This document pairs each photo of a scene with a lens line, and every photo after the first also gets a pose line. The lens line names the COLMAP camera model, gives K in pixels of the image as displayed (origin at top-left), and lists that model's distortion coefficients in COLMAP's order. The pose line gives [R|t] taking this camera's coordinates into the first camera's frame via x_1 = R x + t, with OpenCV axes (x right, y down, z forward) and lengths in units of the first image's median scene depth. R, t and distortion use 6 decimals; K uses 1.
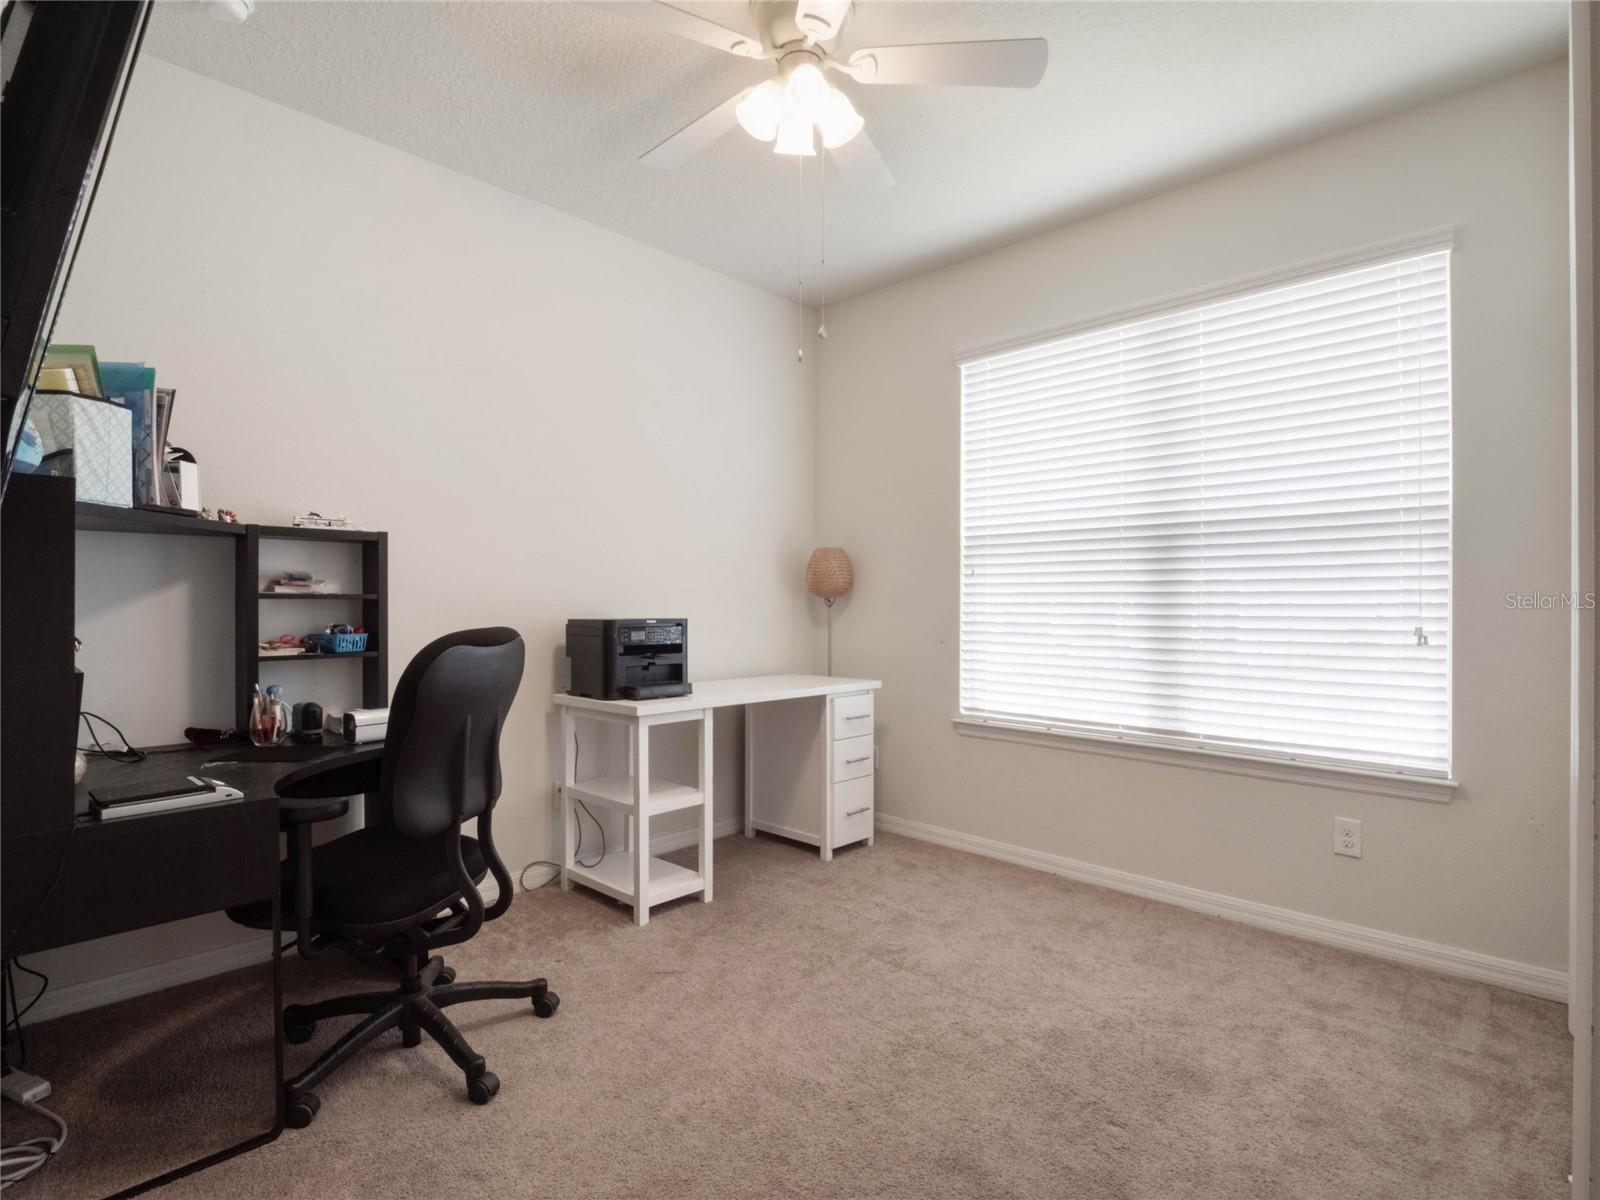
lens RADIAL K [[792.2, 0, 793.7], [0, 792.2, 596.9], [0, 0, 1]] dist [-0.009753, -0.001860]
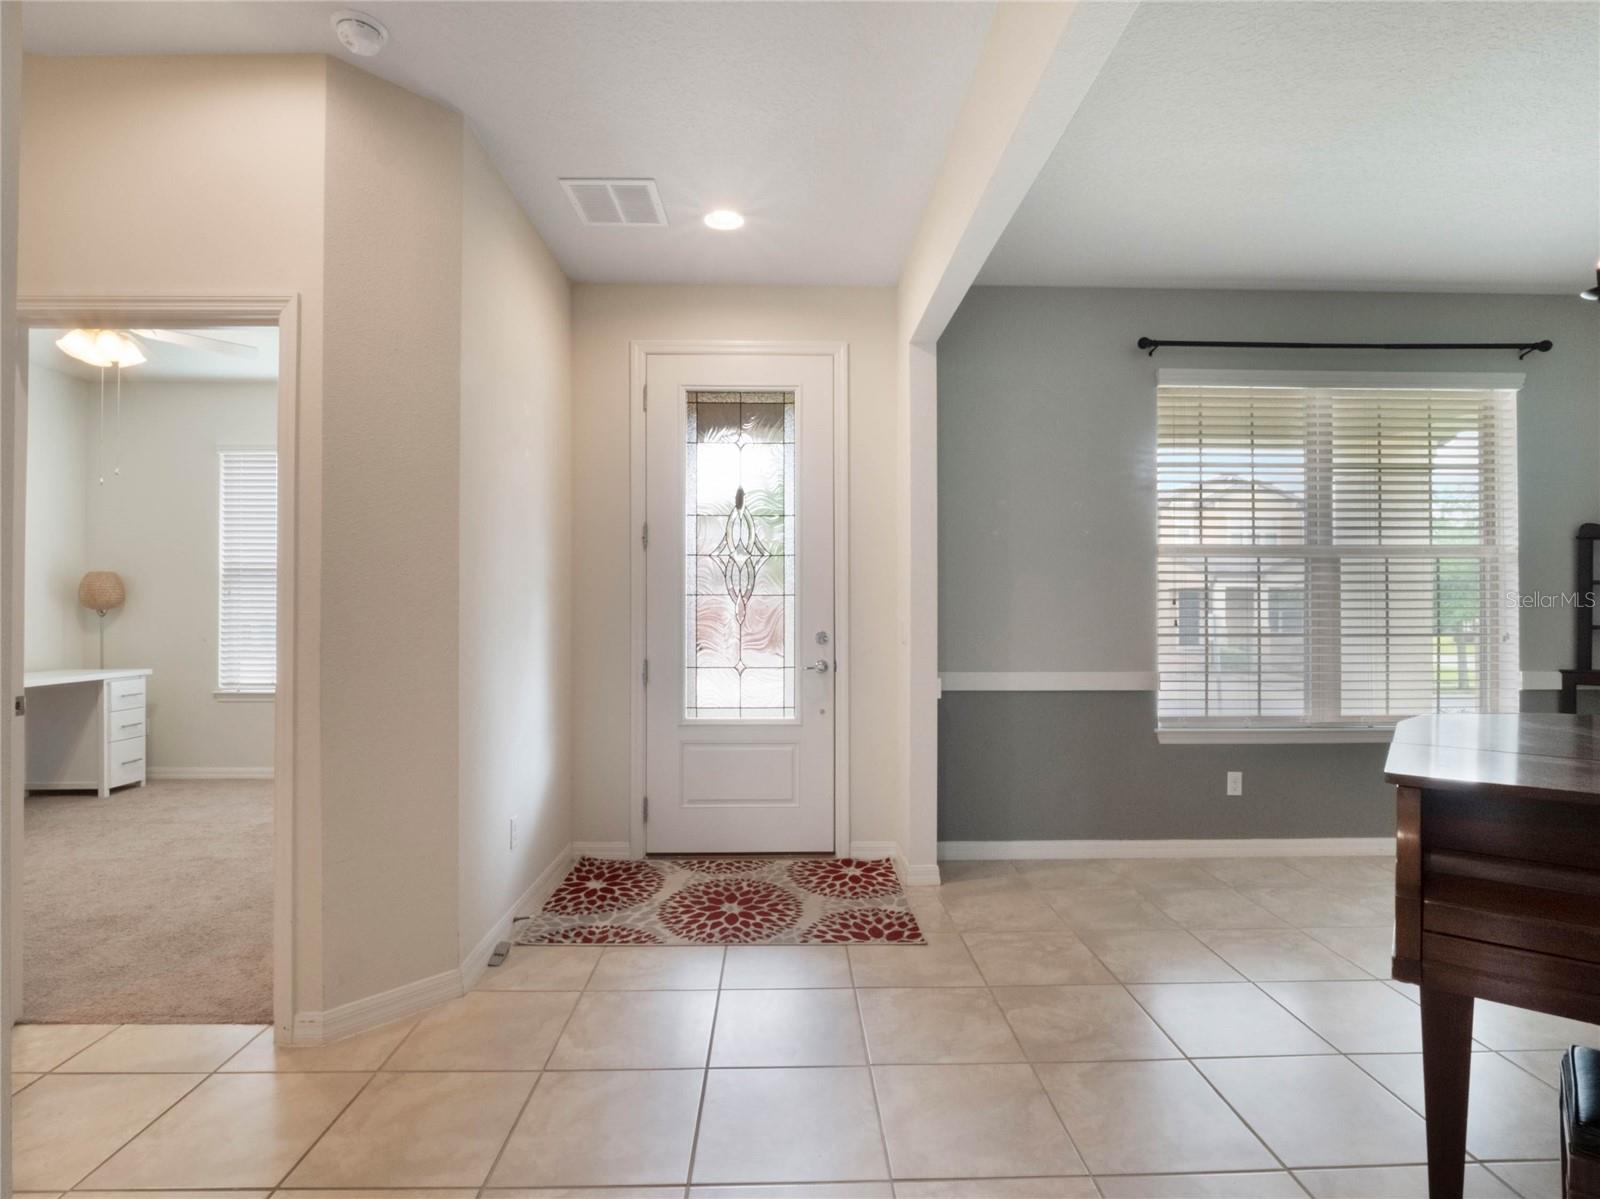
lens RADIAL K [[792.2, 0, 784.0], [0, 792.2, 605.1], [0, 0, 1]] dist [-0.009753, -0.001860]
pose [[0.698953, 0.003105, 0.715161, -0.107170], [-0.001480, 0.999995, -0.002895, -0.004650], [-0.715166, 0.000965, 0.698954, -0.795352]]
